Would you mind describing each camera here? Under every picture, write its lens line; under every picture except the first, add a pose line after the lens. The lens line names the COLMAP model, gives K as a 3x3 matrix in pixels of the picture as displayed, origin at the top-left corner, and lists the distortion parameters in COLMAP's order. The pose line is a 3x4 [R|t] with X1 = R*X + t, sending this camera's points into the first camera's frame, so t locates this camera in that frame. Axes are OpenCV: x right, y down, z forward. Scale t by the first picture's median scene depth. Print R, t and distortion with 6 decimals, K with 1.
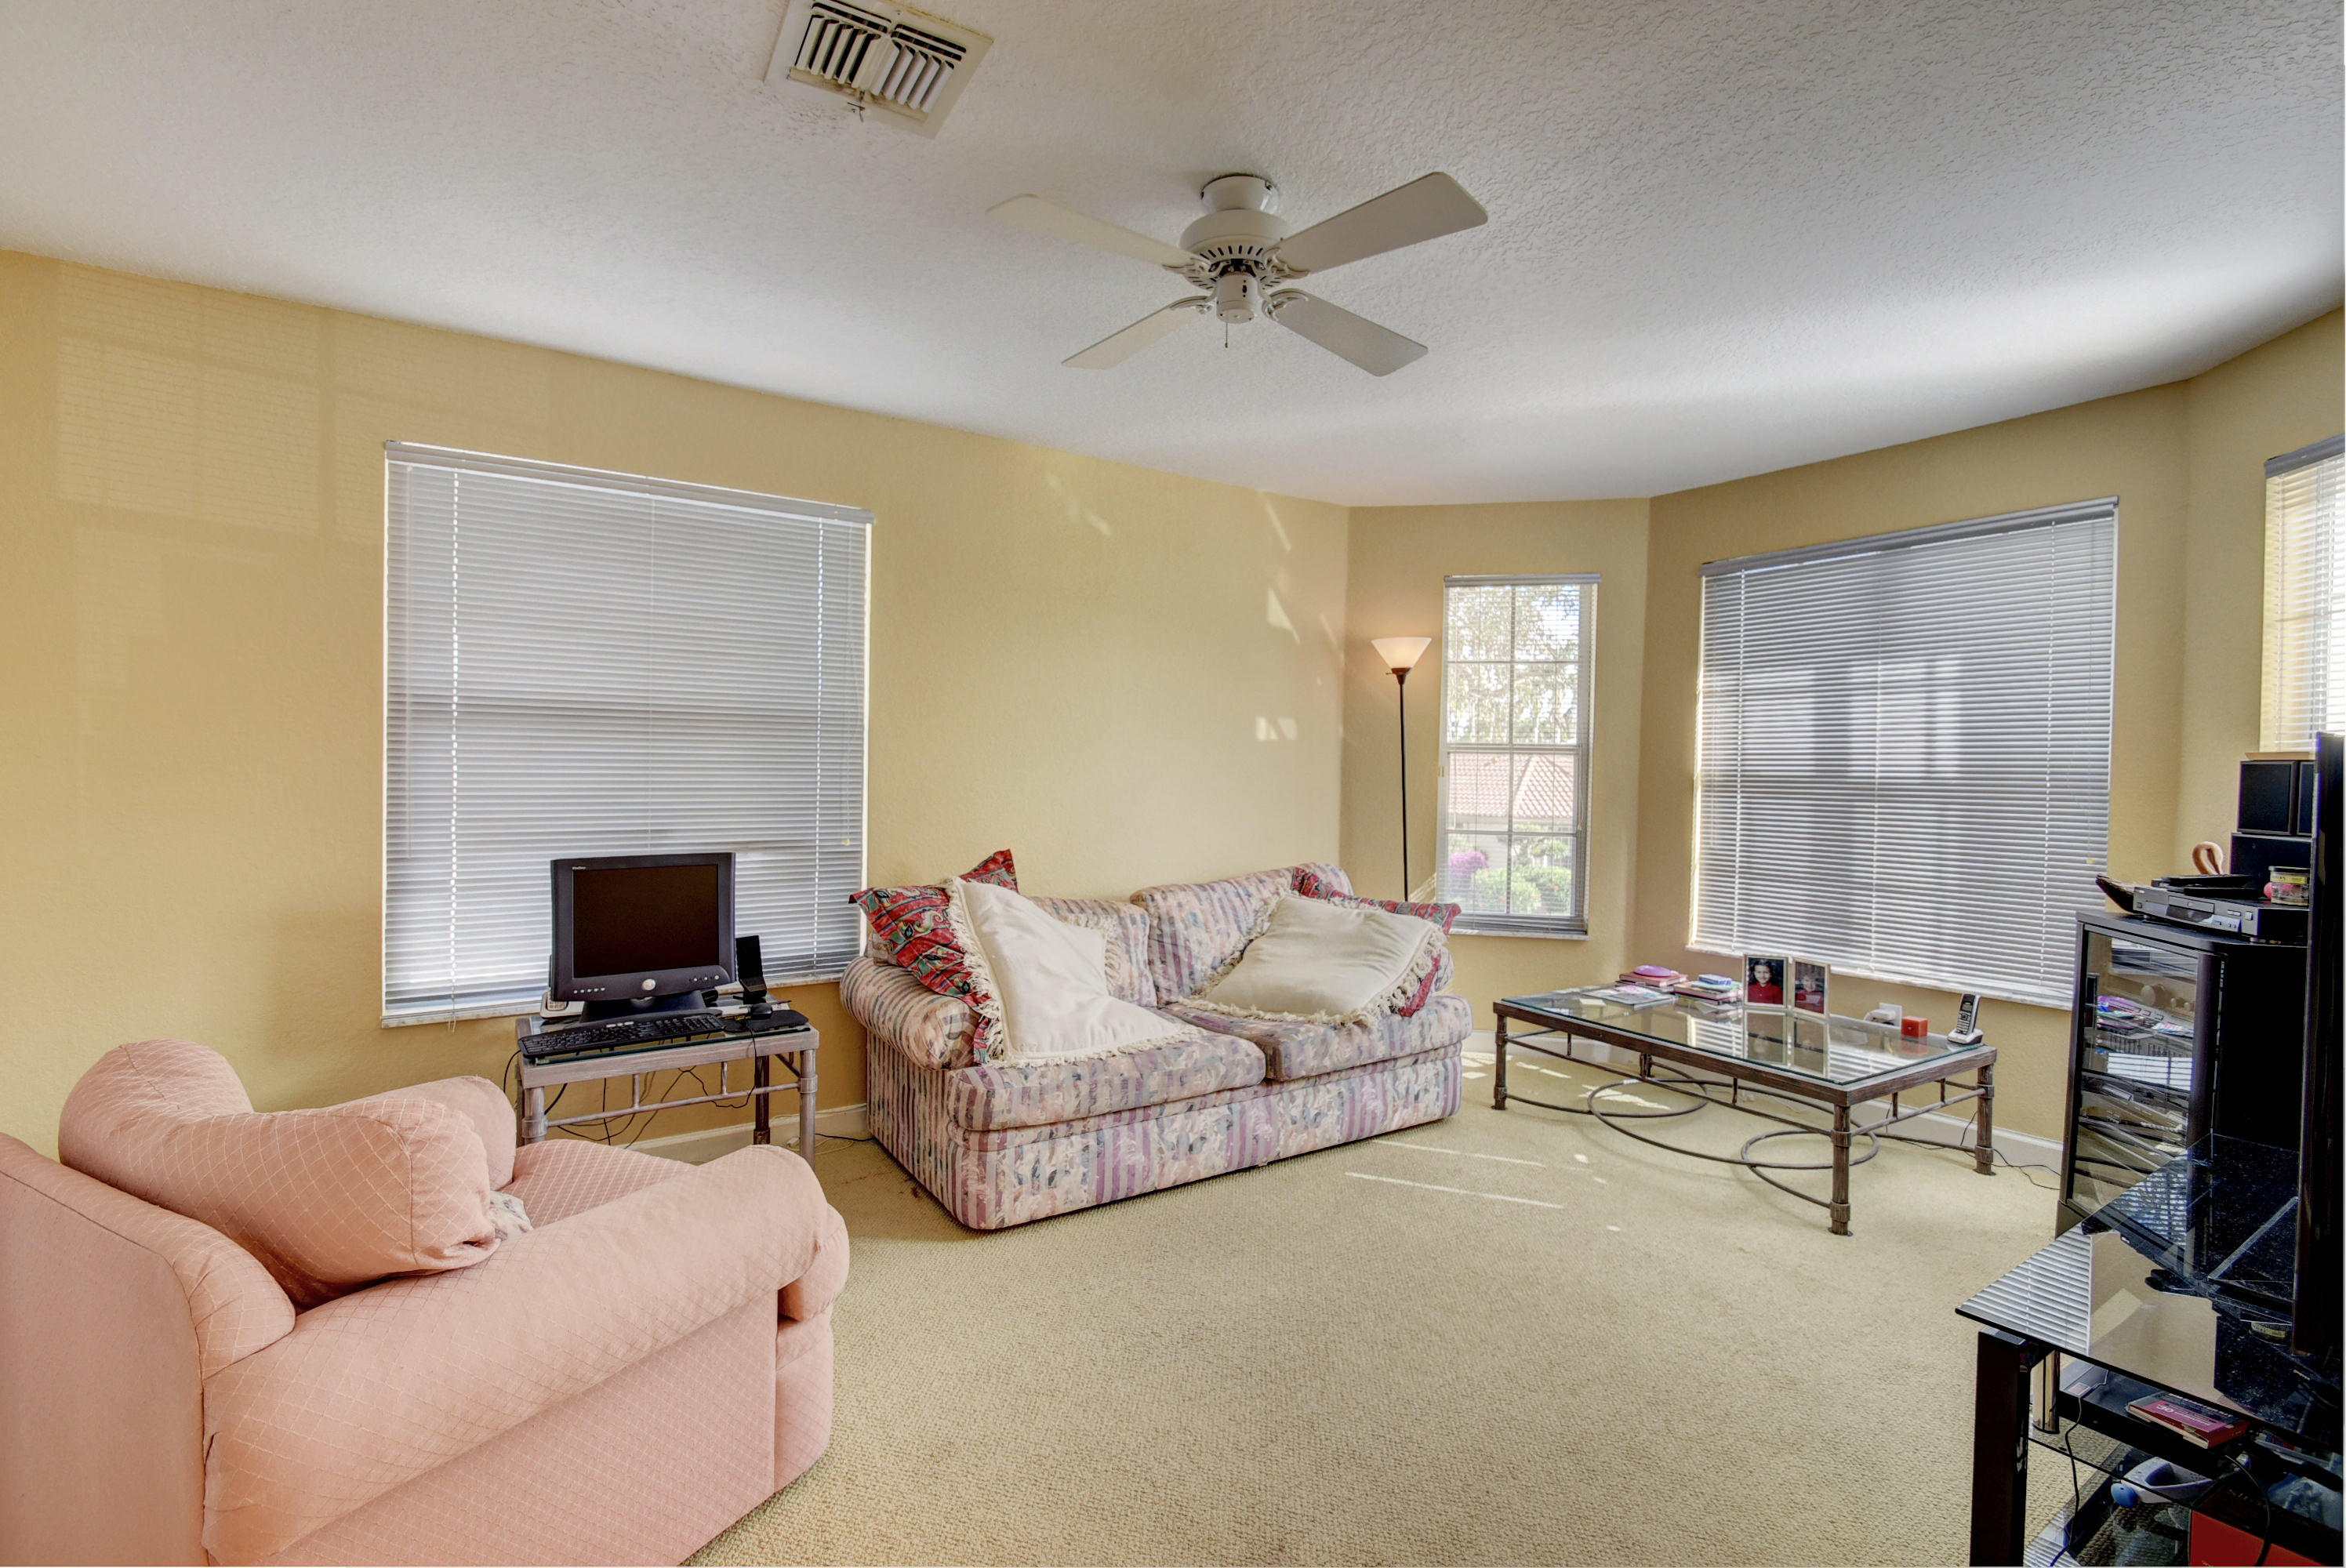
lens RADIAL K [[1009.9, 0, 1173.0], [0, 1009.9, 784.0], [0, 0, 1]] dist [-0.001009, -0.000122]
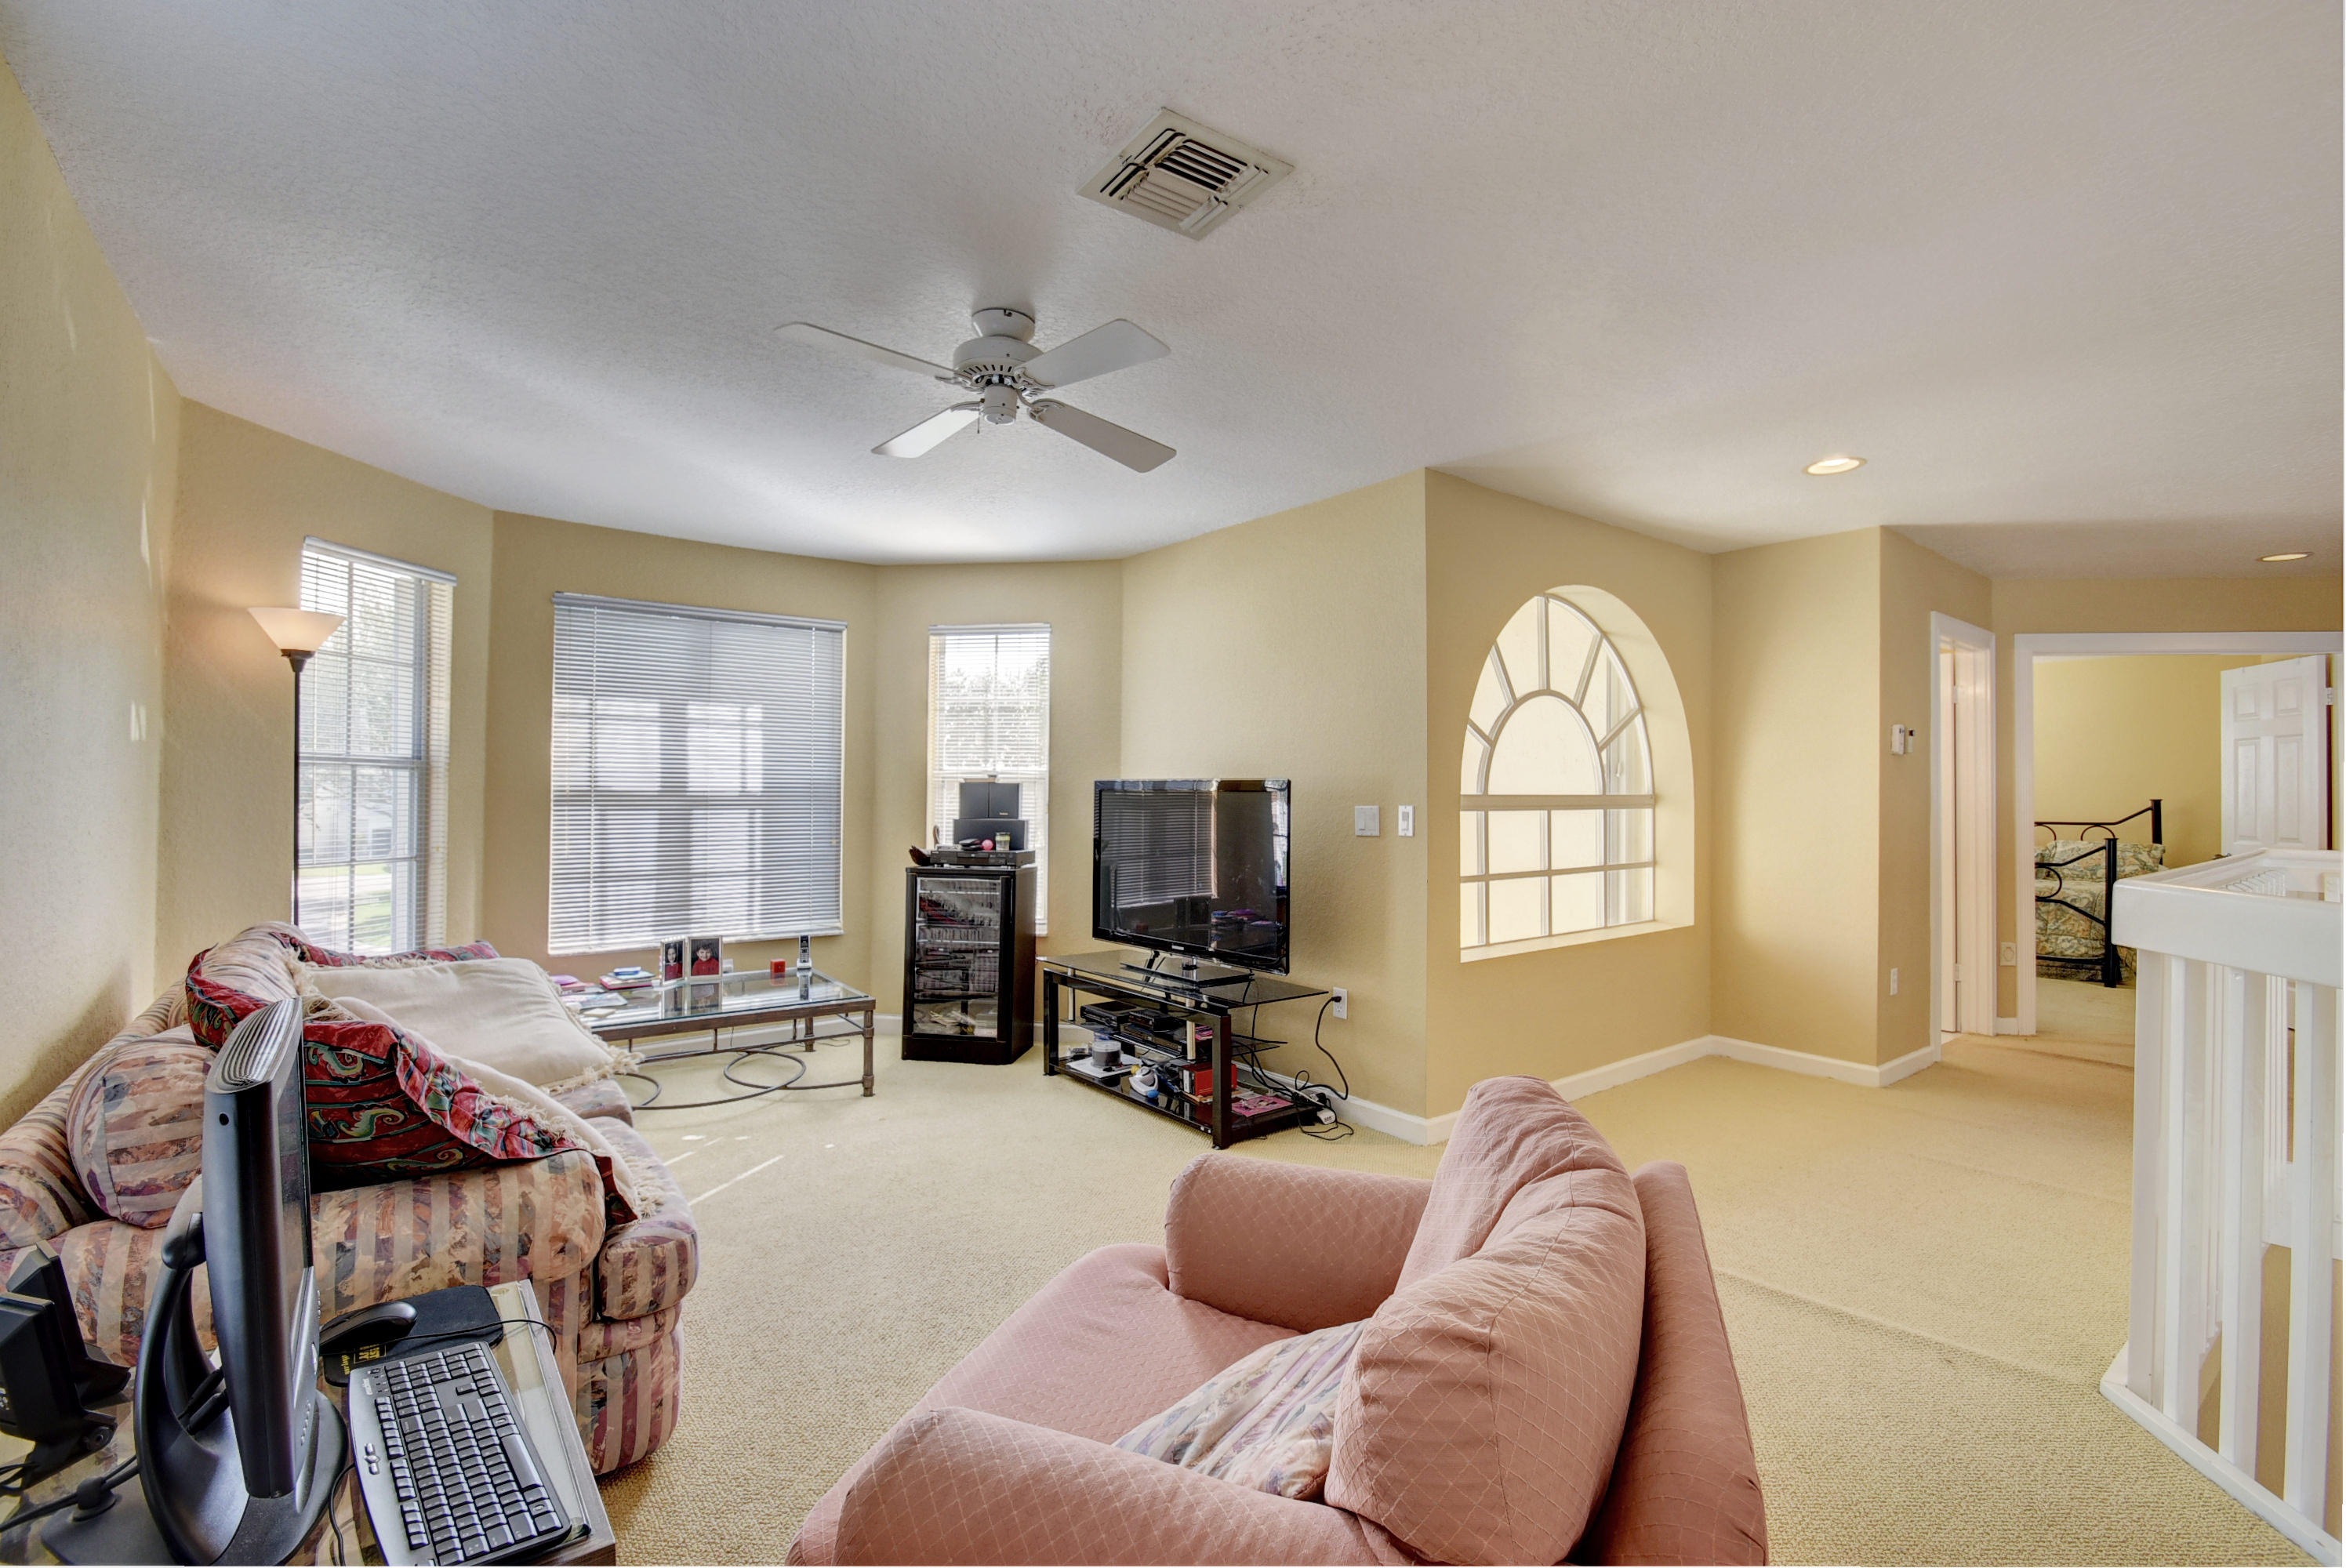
lens RADIAL K [[1009.9, 0, 1173.0], [0, 1009.9, 784.0], [0, 0, 1]] dist [-0.001009, -0.000122]
pose [[-0.059954, -0.006096, 0.998183, -0.653928], [0.005149, 0.999966, 0.006416, -0.021415], [-0.998188, 0.005524, -0.059921, 0.475106]]
